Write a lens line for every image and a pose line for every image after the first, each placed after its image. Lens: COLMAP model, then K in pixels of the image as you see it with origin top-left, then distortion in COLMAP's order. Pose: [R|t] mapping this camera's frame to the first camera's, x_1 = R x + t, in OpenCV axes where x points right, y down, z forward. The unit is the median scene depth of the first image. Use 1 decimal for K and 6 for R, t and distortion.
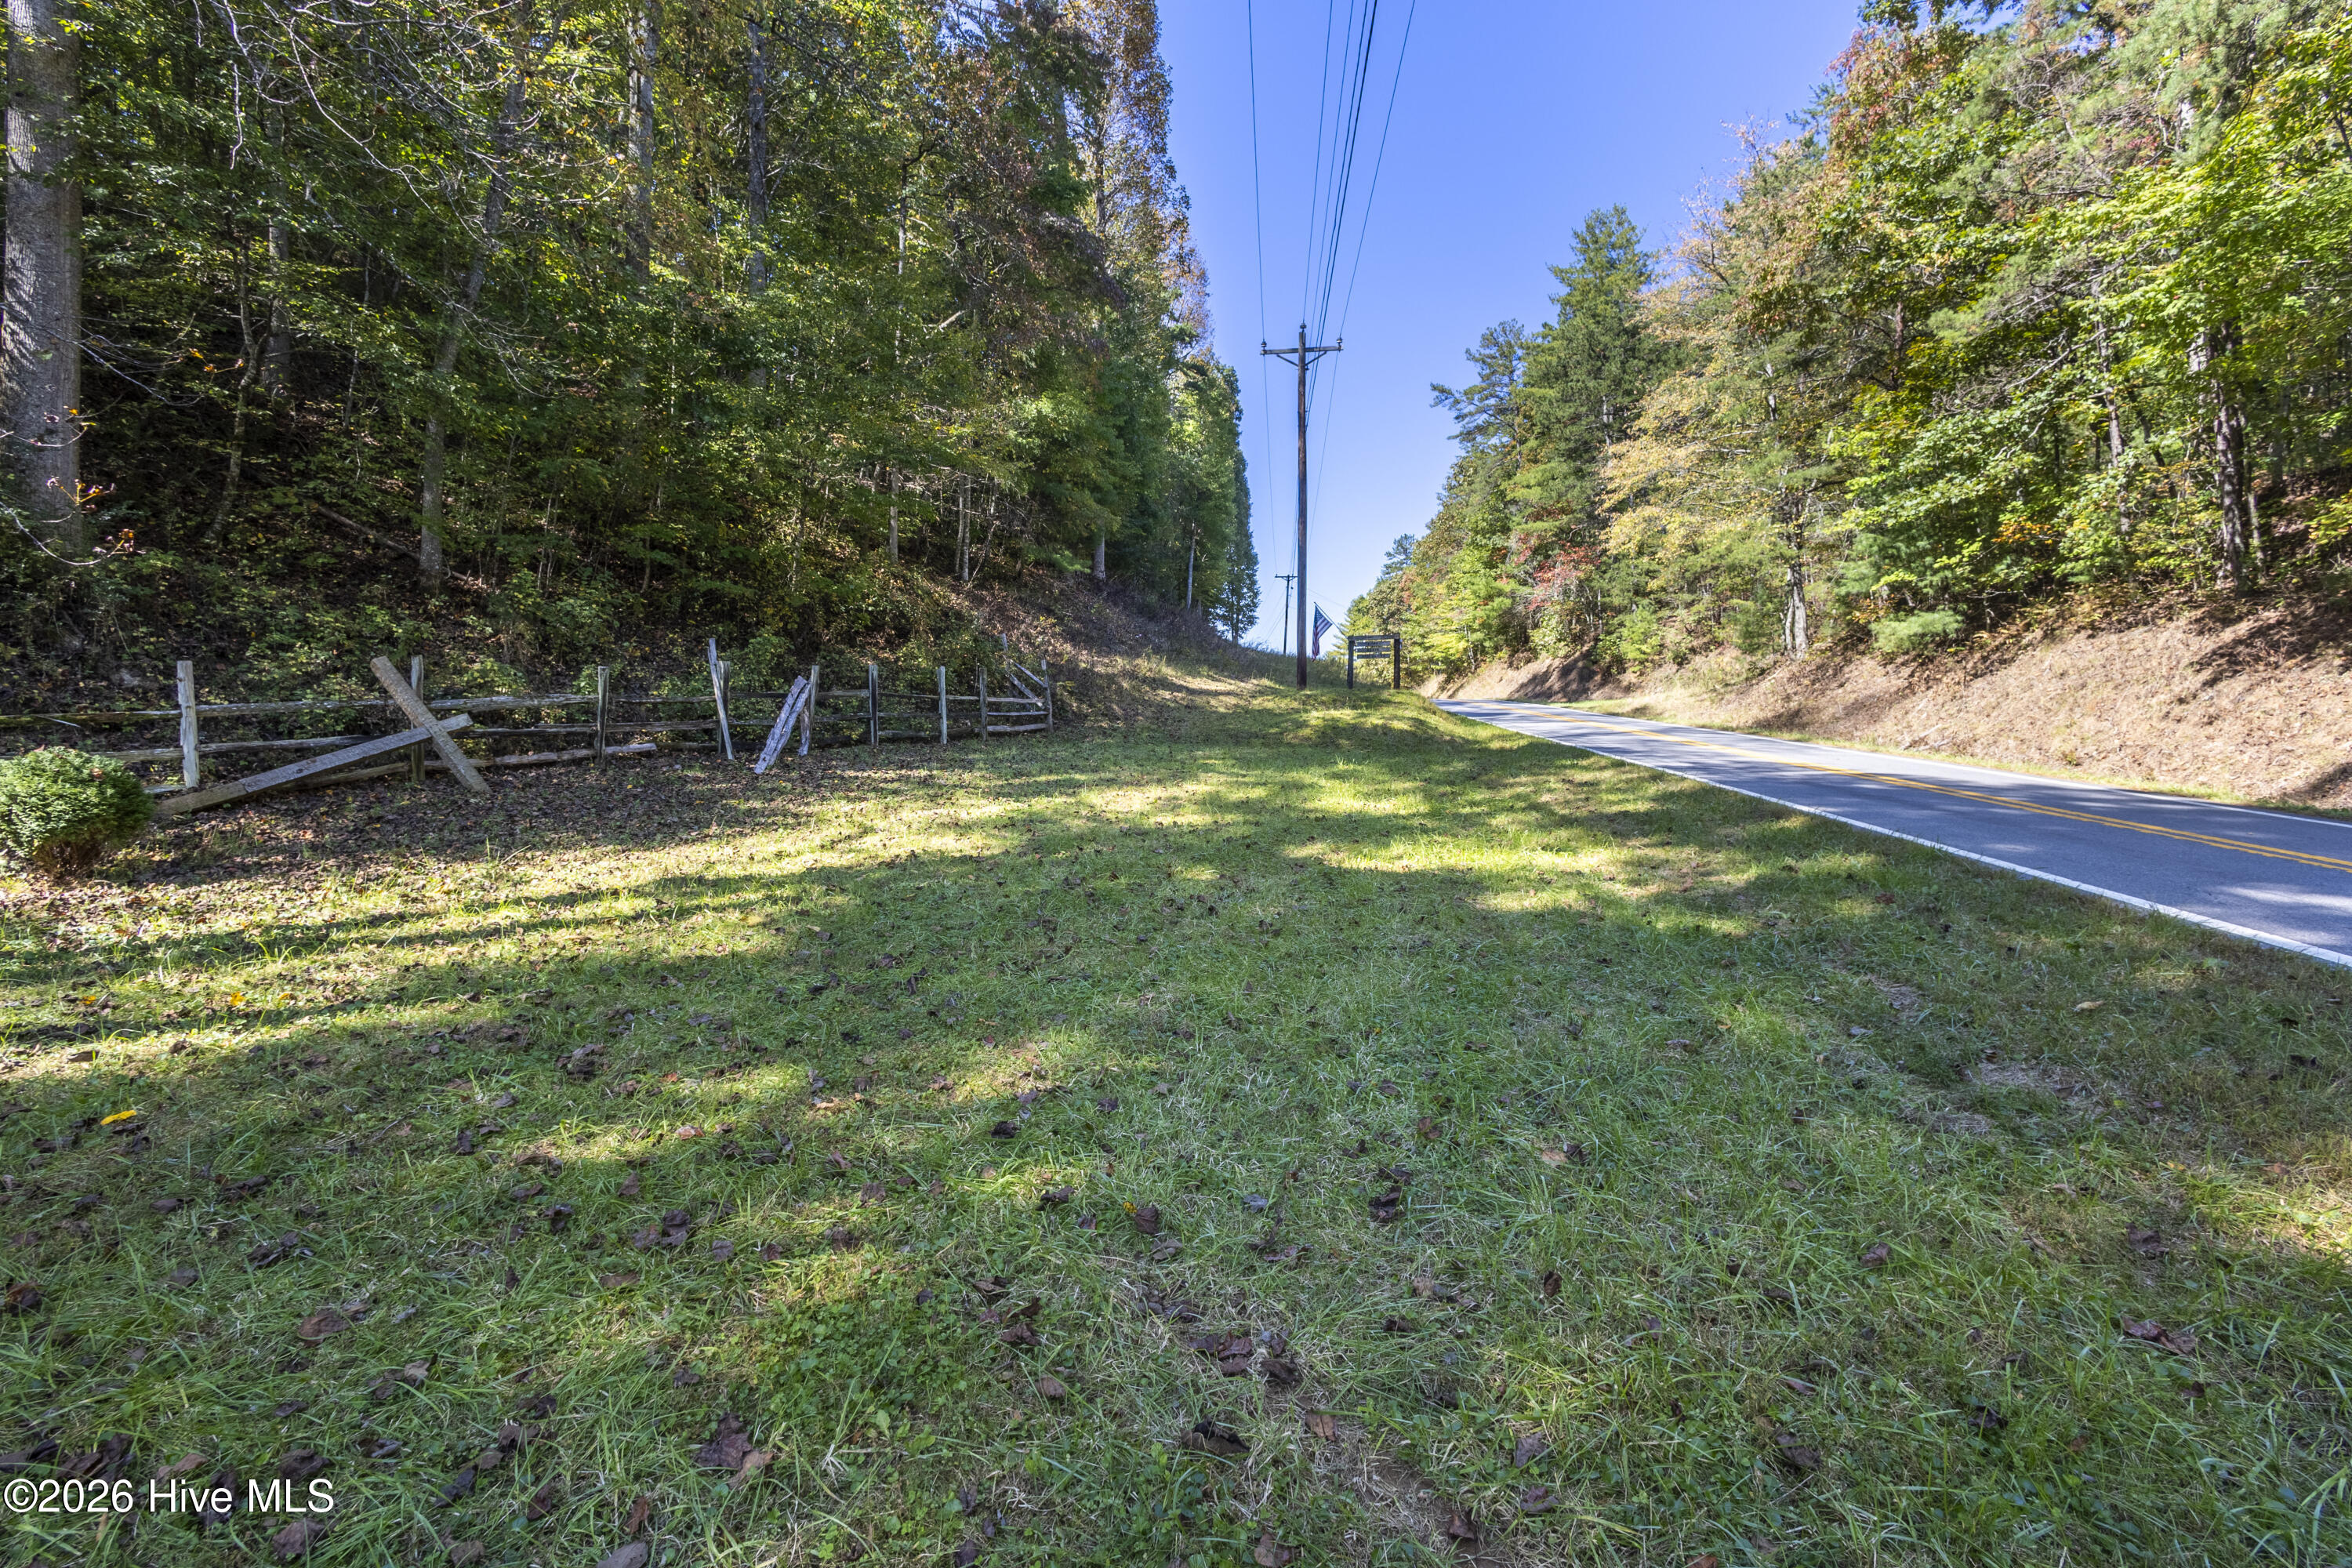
lens RADIAL K [[1069.5, 0, 1176.0], [0, 1069.5, 784.0], [0, 0, 1]] dist [0.012937, -0.007728]
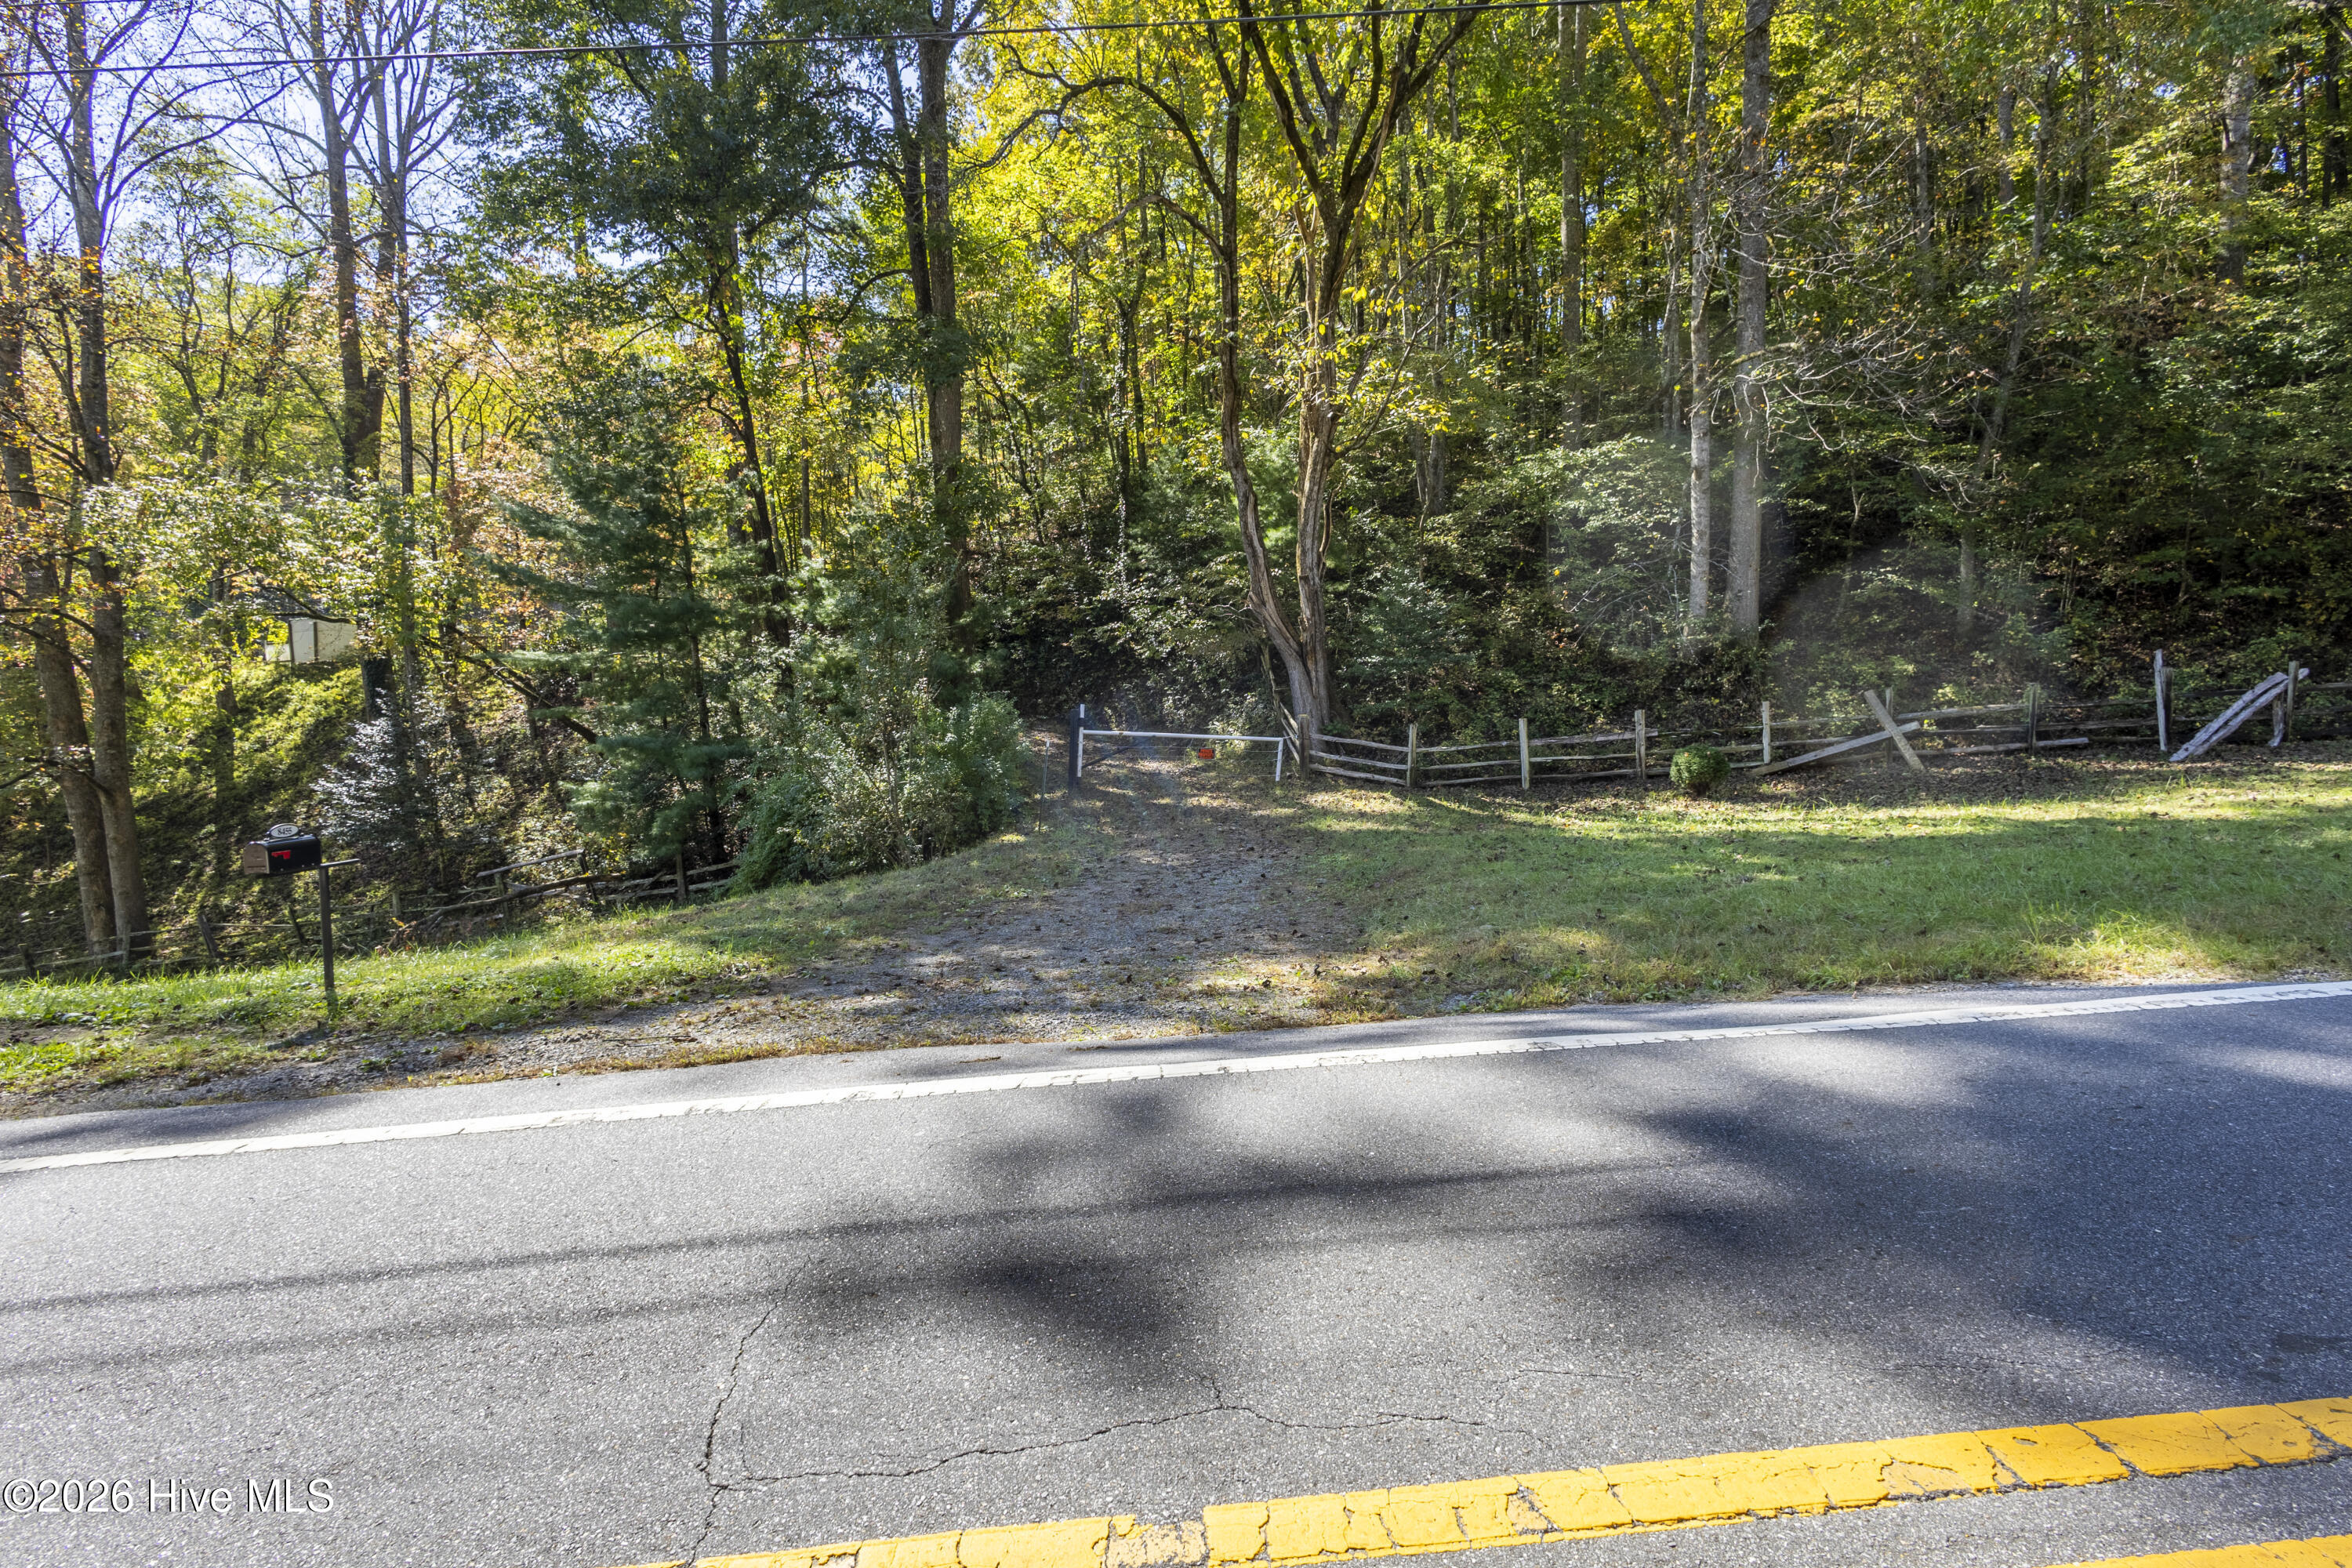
lens RADIAL K [[1069.5, 0, 1176.0], [0, 1069.5, 784.0], [0, 0, 1]] dist [0.012937, -0.007728]
pose [[0.168072, 0.017772, -0.985615, 0.441355], [-0.029557, 0.999479, 0.012981, 0.023751], [0.985332, 0.026950, 0.168510, -0.219634]]
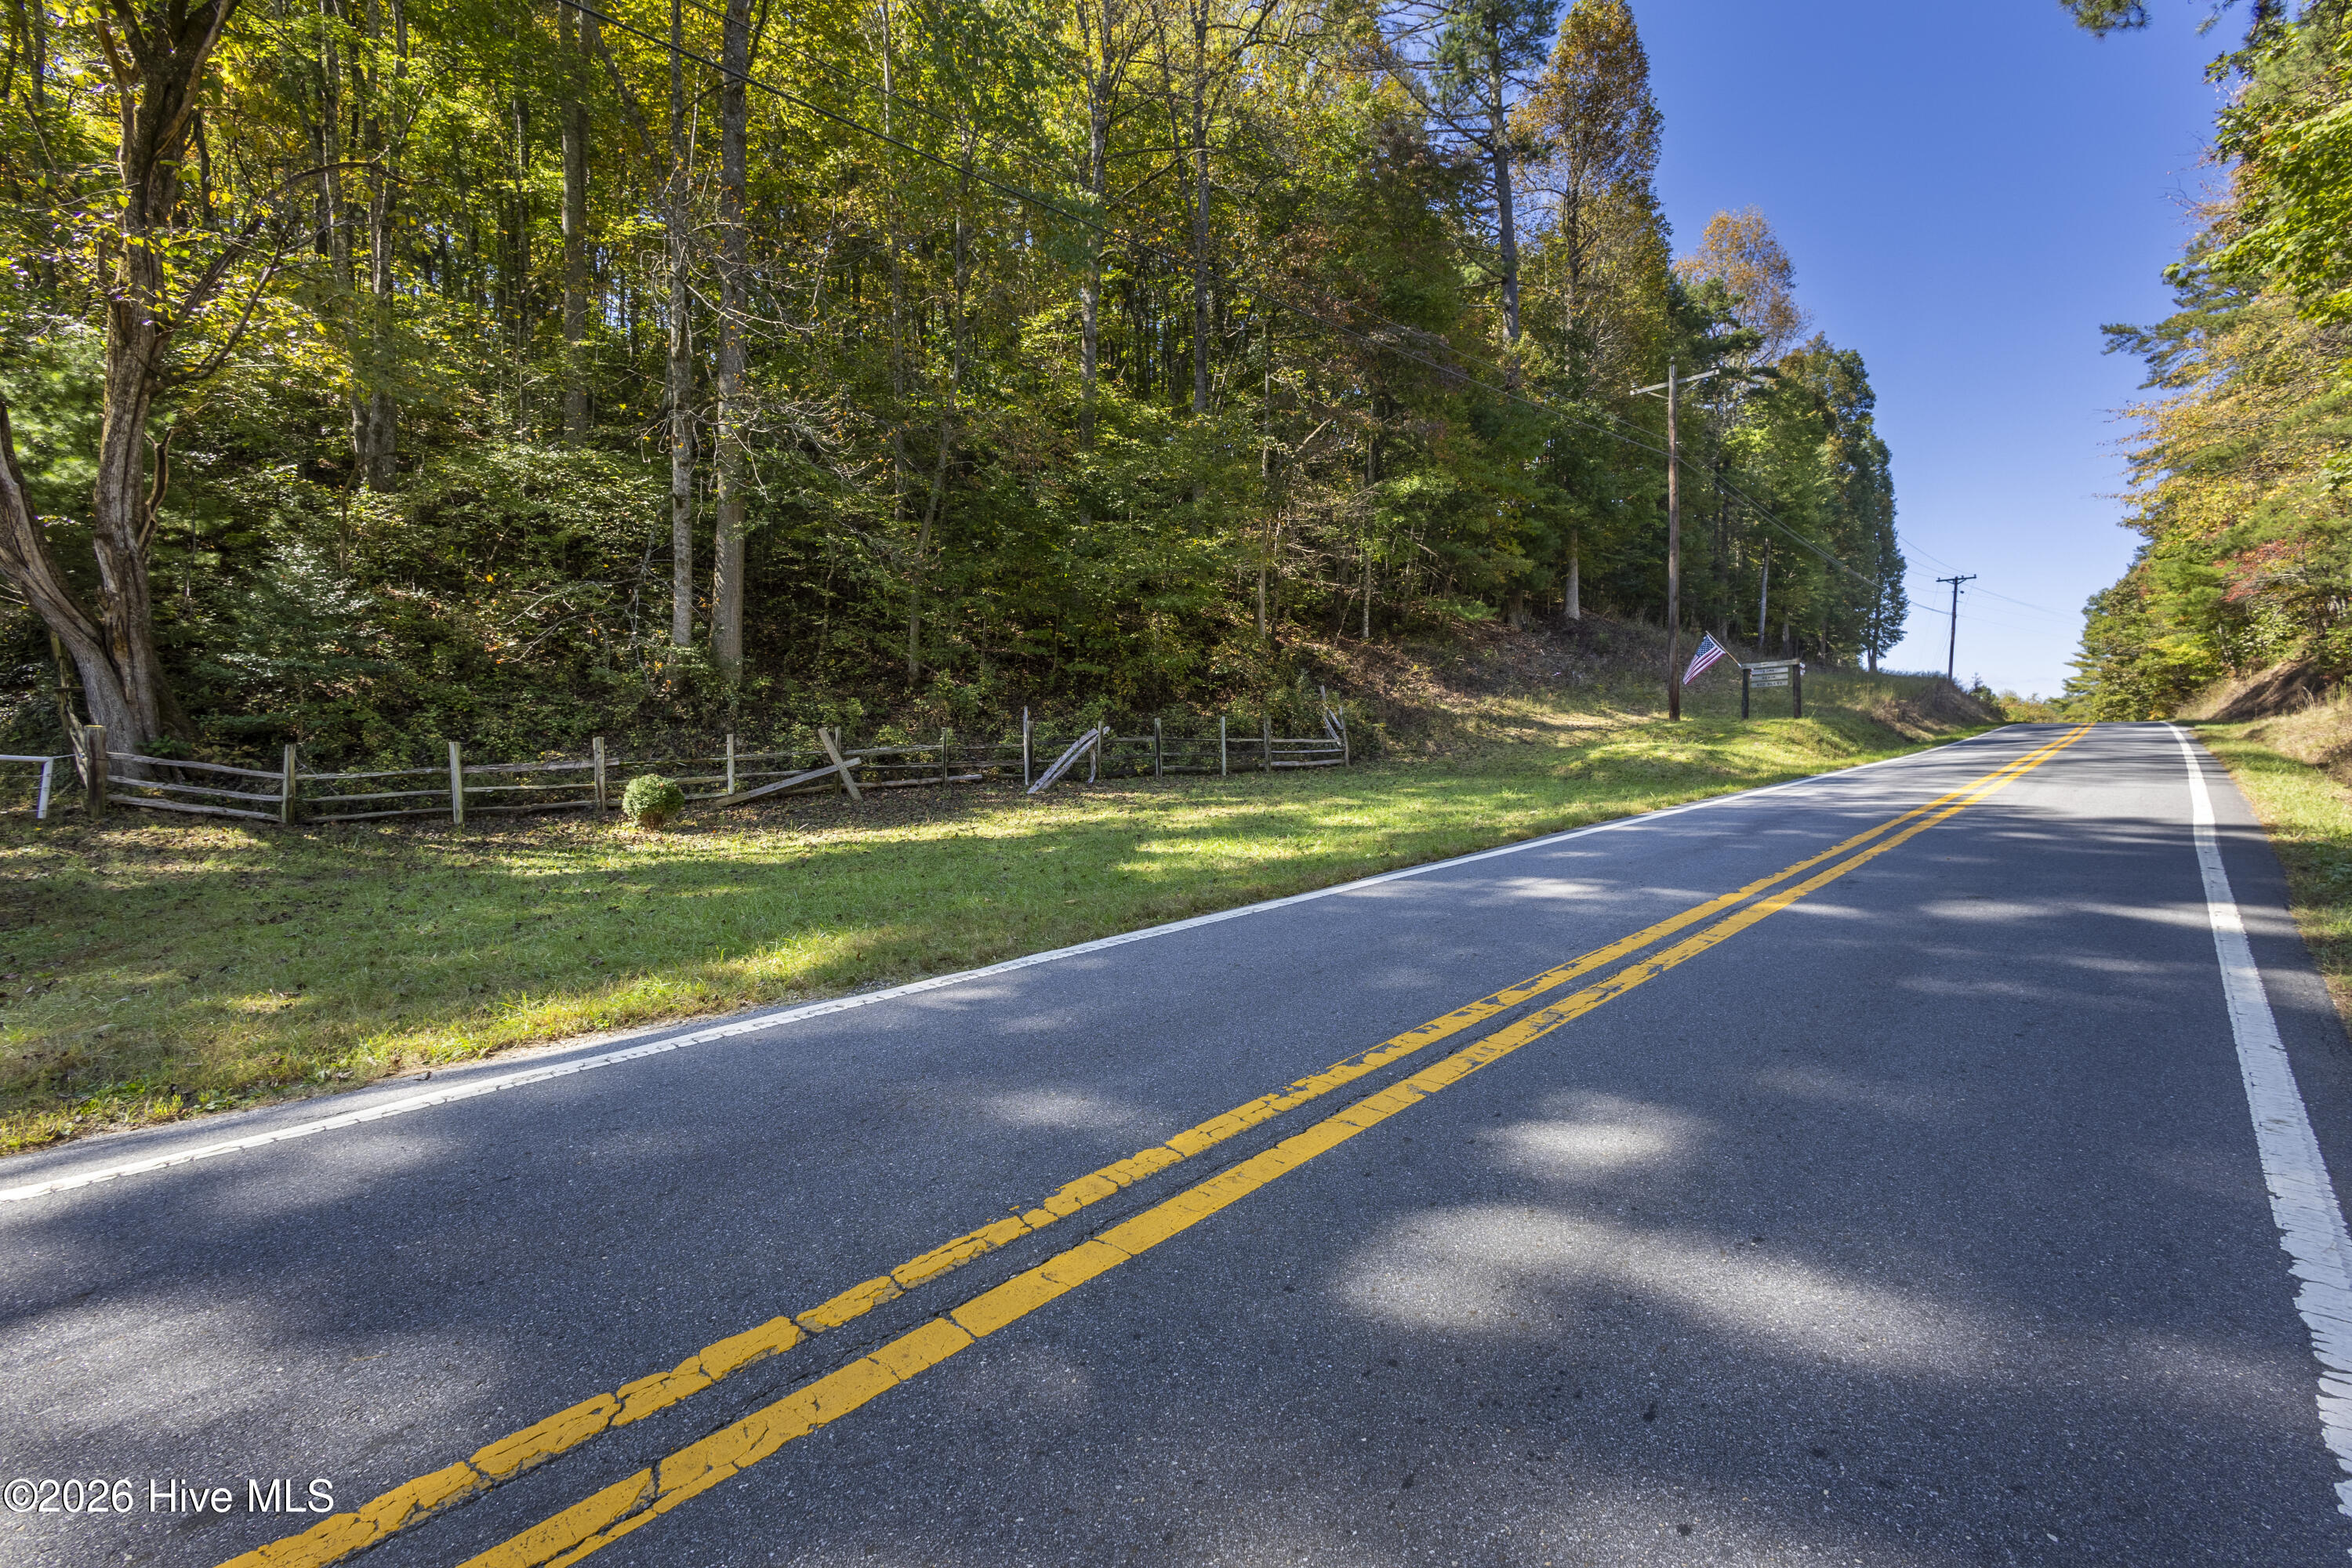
lens RADIAL K [[1069.5, 0, 1176.0], [0, 1069.5, 784.0], [0, 0, 1]] dist [0.012937, -0.007728]
pose [[0.823744, -0.000180, -0.566962, 0.480636], [-0.020879, 0.999312, -0.030652, 0.014322], [0.566577, 0.037087, 0.823173, -0.114396]]
